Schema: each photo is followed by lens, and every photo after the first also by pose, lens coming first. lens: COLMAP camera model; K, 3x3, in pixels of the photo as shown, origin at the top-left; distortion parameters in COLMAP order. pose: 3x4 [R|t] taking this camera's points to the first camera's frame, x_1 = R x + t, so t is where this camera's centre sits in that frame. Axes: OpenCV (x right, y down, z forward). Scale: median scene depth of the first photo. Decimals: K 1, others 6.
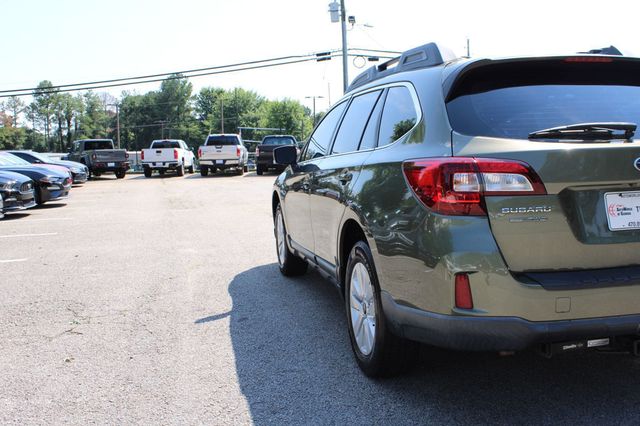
lens RADIAL K [[638.8, 0, 320.0], [0, 638.8, 213.0], [0, 0, 1]] dist [-0.135282, 0.158965]
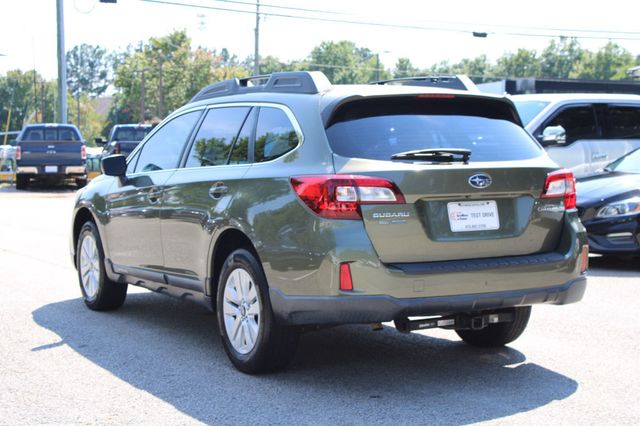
lens RADIAL K [[1135.2, 0, 320.0], [0, 1135.2, 213.0], [0, 0, 1]] dist [0.022893, 0.041211]
pose [[0.957612, 0.005948, 0.288000, -0.049215], [0.006609, 0.999070, -0.042610, 0.008969], [-0.287986, 0.042707, 0.956682, -0.121229]]
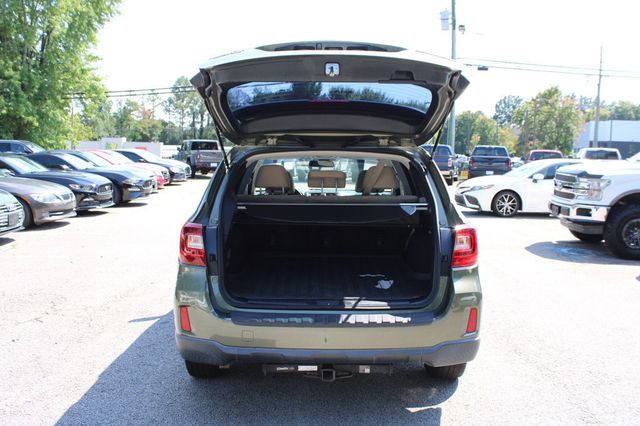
lens RADIAL K [[650.9, 0, 320.0], [0, 650.9, 213.0], [0, 0, 1]] dist [-0.092409, 0.033199]
pose [[0.977732, 0.060568, -0.200926, 0.078307], [-0.061059, 0.998127, 0.003759, -0.013306], [0.200777, 0.008593, 0.979599, -0.034977]]
